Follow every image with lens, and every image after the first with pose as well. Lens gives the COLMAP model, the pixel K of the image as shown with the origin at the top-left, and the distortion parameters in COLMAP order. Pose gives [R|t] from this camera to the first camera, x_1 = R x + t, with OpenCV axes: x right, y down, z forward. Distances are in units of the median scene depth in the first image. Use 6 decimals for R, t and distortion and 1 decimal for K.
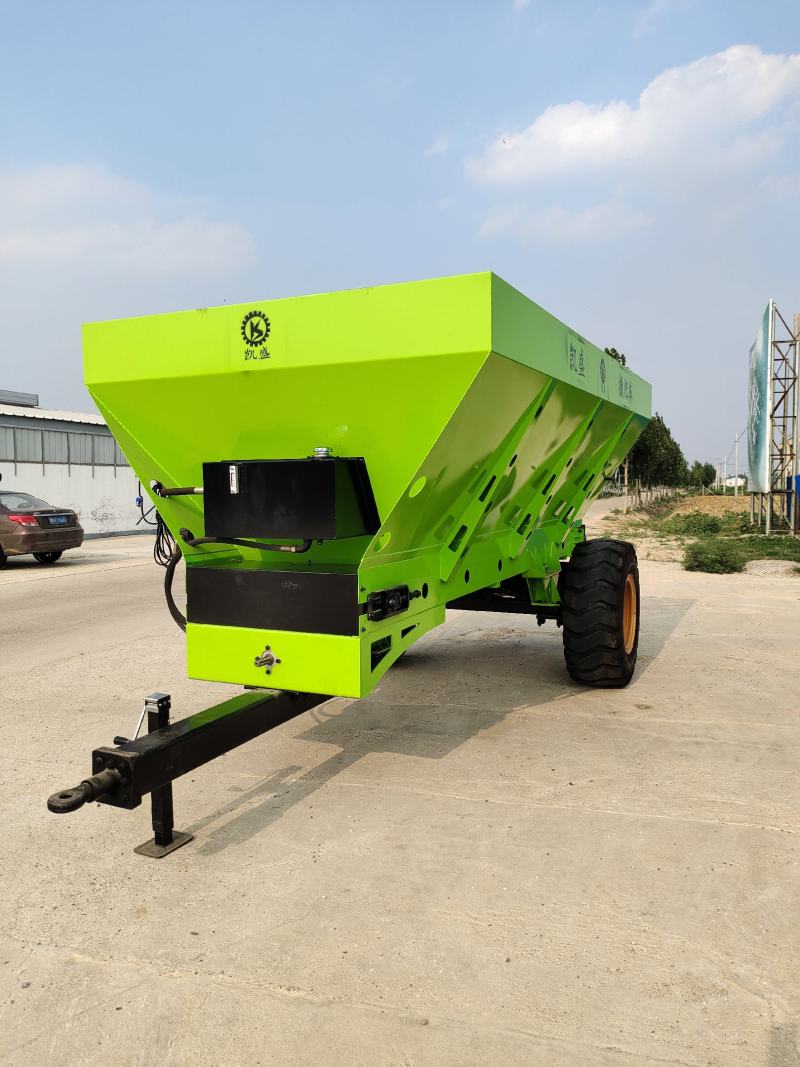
lens RADIAL K [[794.0, 0, 400.0], [0, 794.0, 533.5], [0, 0, 1]] dist [0.056896, -0.068801]
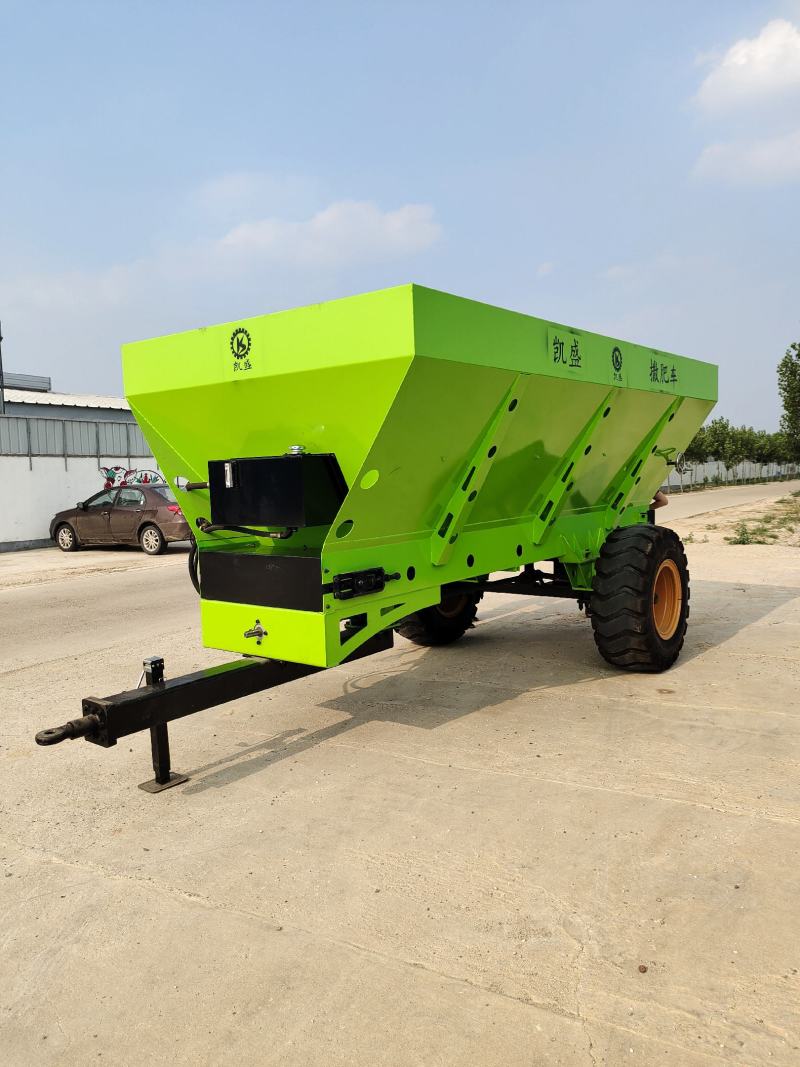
lens RADIAL K [[794.0, 0, 400.0], [0, 794.0, 533.5], [0, 0, 1]] dist [0.056896, -0.068801]
pose [[0.976250, -0.002918, -0.216625, 0.285138], [0.006661, 0.999841, 0.016548, -0.000953], [0.216542, -0.017598, 0.976115, -0.073790]]
